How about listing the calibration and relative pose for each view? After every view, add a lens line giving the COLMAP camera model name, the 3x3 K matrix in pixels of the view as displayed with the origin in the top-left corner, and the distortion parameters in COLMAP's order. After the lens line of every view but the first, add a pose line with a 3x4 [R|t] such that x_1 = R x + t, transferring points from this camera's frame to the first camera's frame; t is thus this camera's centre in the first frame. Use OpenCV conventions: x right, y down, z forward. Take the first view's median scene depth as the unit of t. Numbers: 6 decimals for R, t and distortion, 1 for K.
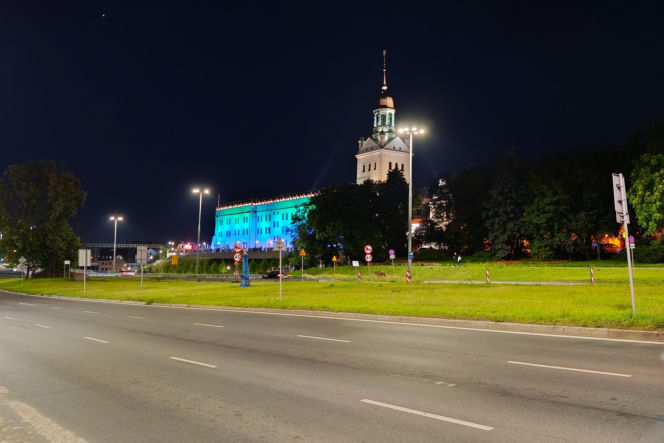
lens RADIAL K [[539.4, 0, 343.3], [0, 539.4, 218.4], [0, 0, 1]] dist [0.138751, -0.323565]
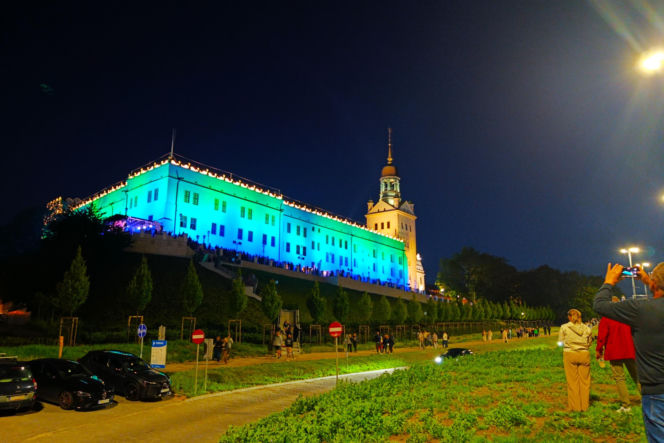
lens RADIAL K [[538.5, 0, 276.6], [0, 538.5, 219.0], [0, 0, 1]] dist [0.145258, -0.323099]
pose [[-0.208642, 0.208959, 0.955408, -1.221308], [-0.102016, 0.966928, -0.233757, 0.225594], [-0.972657, -0.146238, -0.180425, 1.838784]]
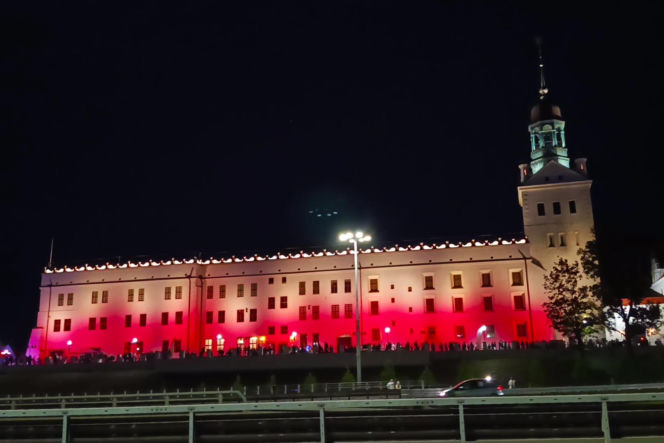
lens RADIAL K [[677.5, 0, 337.0], [0, 677.5, 221.7], [0, 0, 1]] dist [0.134398, -0.305263]
pose [[0.770116, 0.131447, 0.624214, -0.767203], [-0.021575, 0.983347, -0.180455, 0.078519], [-0.637539, 0.125504, 0.760127, 0.726710]]
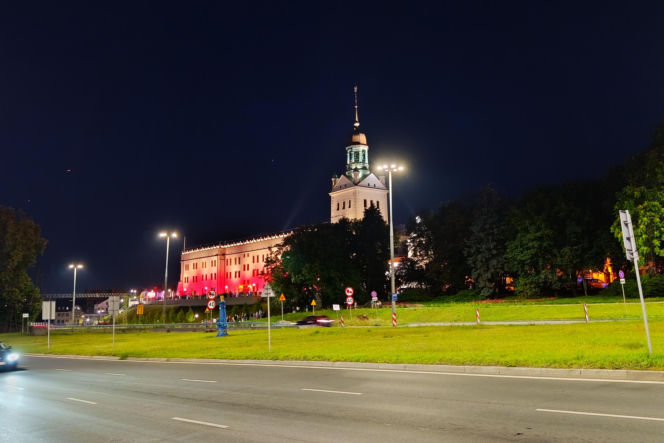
lens RADIAL K [[564.1, 0, 338.0], [0, 564.1, 212.7], [0, 0, 1]] dist [0.114632, -0.245275]
pose [[0.998822, -0.023292, 0.042564, -0.006404], [0.026667, 0.996396, -0.080520, -0.000876], [-0.040535, 0.081561, 0.995844, -0.001104]]
